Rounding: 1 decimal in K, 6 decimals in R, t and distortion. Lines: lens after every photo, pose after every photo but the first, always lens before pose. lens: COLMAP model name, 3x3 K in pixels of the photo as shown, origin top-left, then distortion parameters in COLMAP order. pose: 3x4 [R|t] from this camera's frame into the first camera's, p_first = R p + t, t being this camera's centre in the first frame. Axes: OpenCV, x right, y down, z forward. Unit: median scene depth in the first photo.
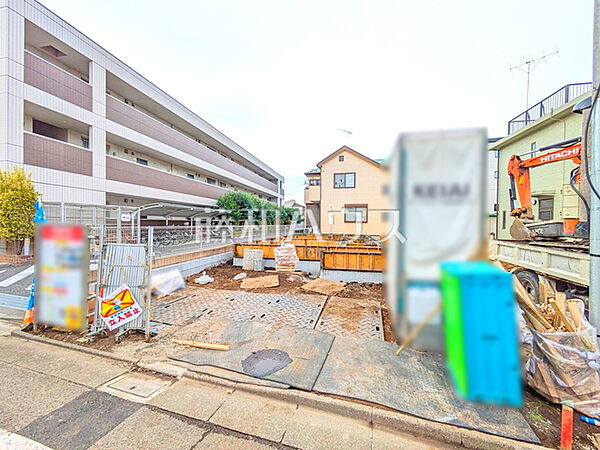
lens RADIAL K [[237.3, 0, 299.3], [0, 237.3, 223.2], [0, 0, 1]] dist [0.004675, 0.000452]
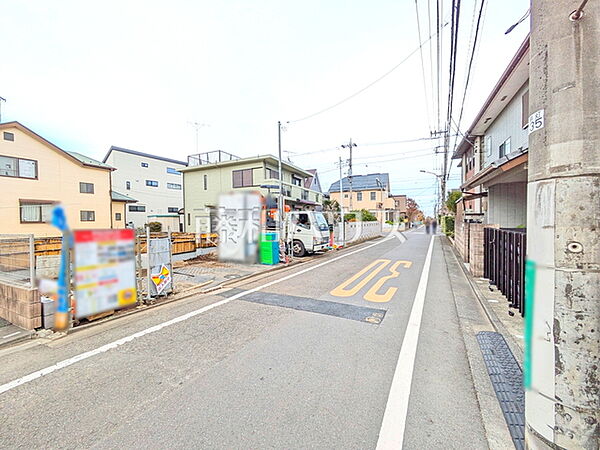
lens RADIAL K [[236.8, 0, 300.0], [0, 236.8, 225.0], [0, 0, 1]] dist [0.003133, 0.000404]
pose [[0.227745, -0.029057, 0.973287, -1.185930], [0.013468, 0.999553, 0.026689, -0.018696], [-0.973628, 0.007030, 0.228034, -0.149959]]
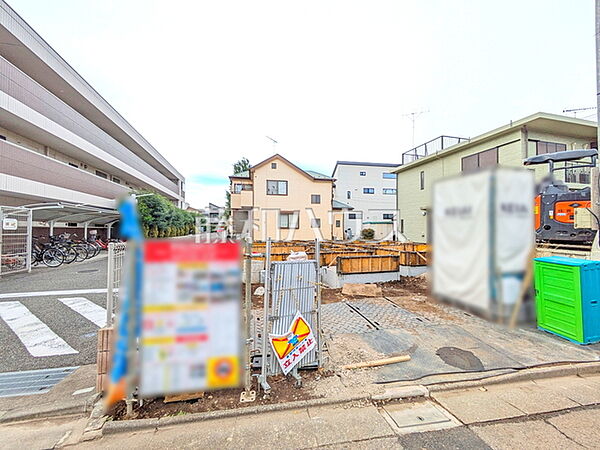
lens RADIAL K [[236.8, 0, 300.0], [0, 236.8, 225.0], [0, 0, 1]] dist [0.003133, 0.000404]
pose [[0.892942, 0.000282, 0.450172, -0.622571], [0.006646, 0.999883, -0.013810, -0.013322], [-0.450123, 0.015323, 0.892835, 0.161314]]
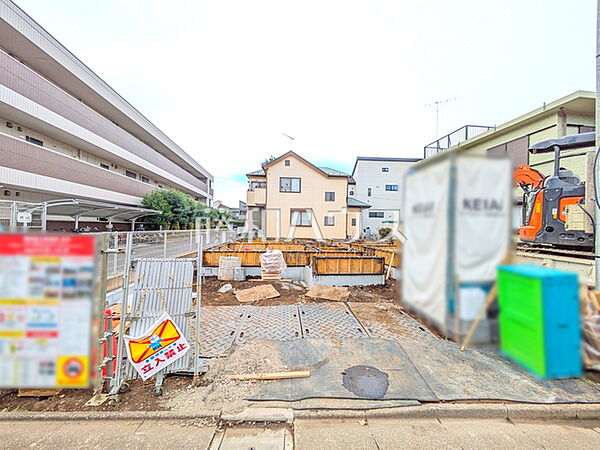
lens RADIAL K [[236.8, 0, 300.0], [0, 236.8, 225.0], [0, 0, 1]] dist [0.003133, 0.000404]
pose [[0.946156, 0.011446, 0.323509, -0.331941], [-0.010356, 0.999933, -0.005092, -0.011013], [-0.323546, 0.001468, 0.946211, 0.094924]]
